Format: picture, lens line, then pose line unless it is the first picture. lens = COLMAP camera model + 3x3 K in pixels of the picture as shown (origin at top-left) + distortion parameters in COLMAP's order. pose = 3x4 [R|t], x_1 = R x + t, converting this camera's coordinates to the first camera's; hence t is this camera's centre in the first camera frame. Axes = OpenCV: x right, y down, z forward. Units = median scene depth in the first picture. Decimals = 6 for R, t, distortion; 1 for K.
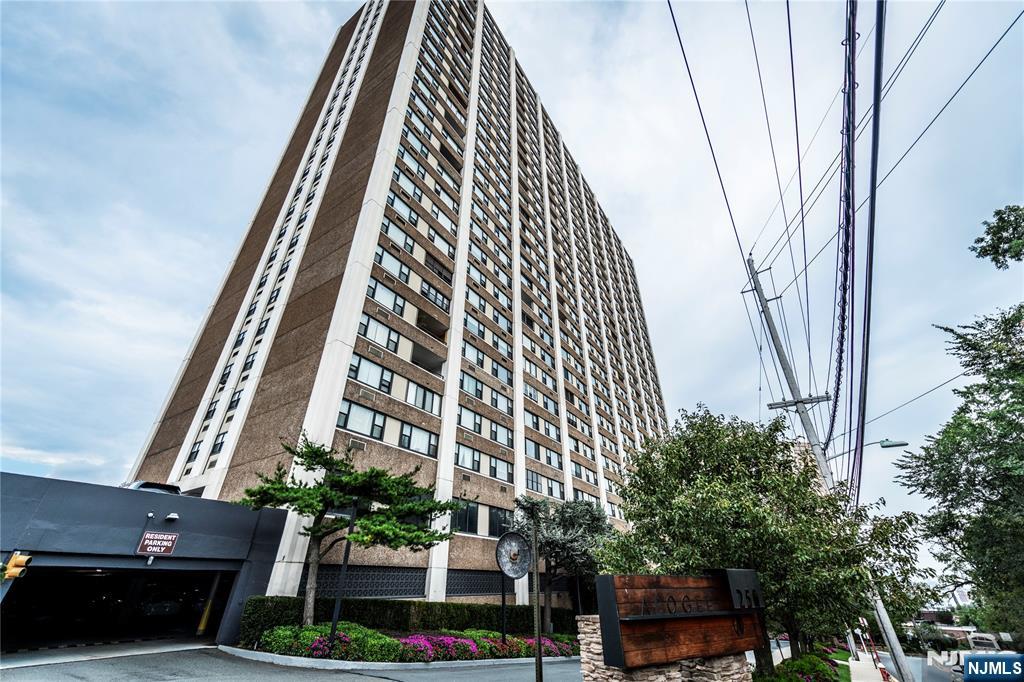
lens RADIAL K [[402.0, 0, 513.4], [0, 402.0, 344.6], [0, 0, 1]] dist [0.018116, -0.004705]
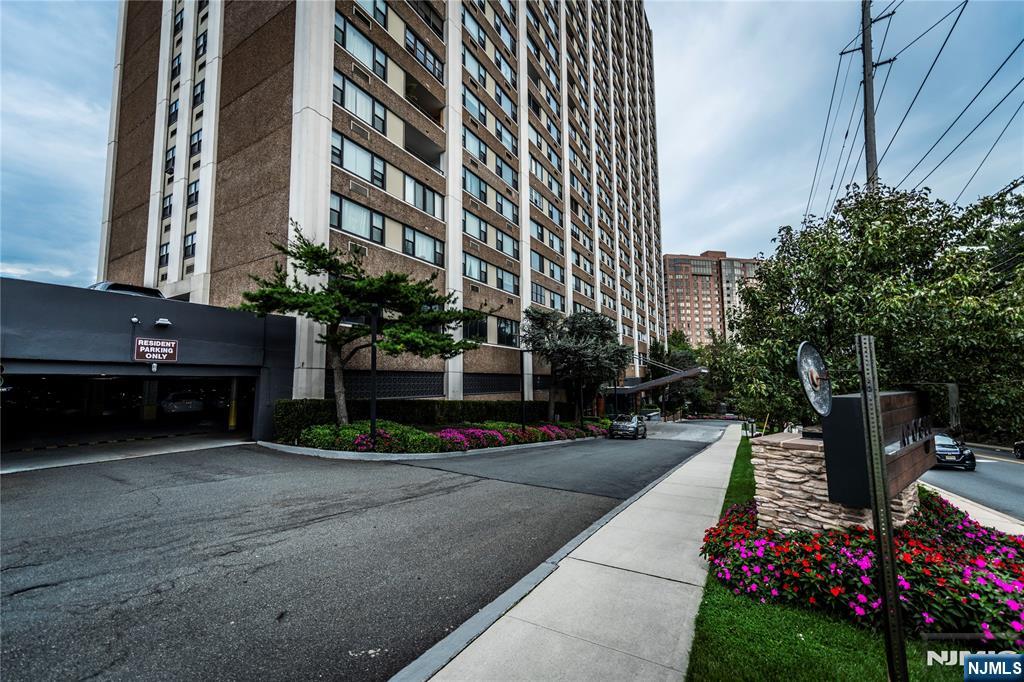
lens RADIAL K [[402.0, 0, 514.4], [0, 402.0, 344.8], [0, 0, 1]] dist [0.018116, -0.004705]
pose [[0.998637, 0.000209, 0.052193, -0.084234], [-0.022687, 0.902317, 0.430475, 0.047236], [-0.047005, -0.431072, 0.901092, 0.102298]]
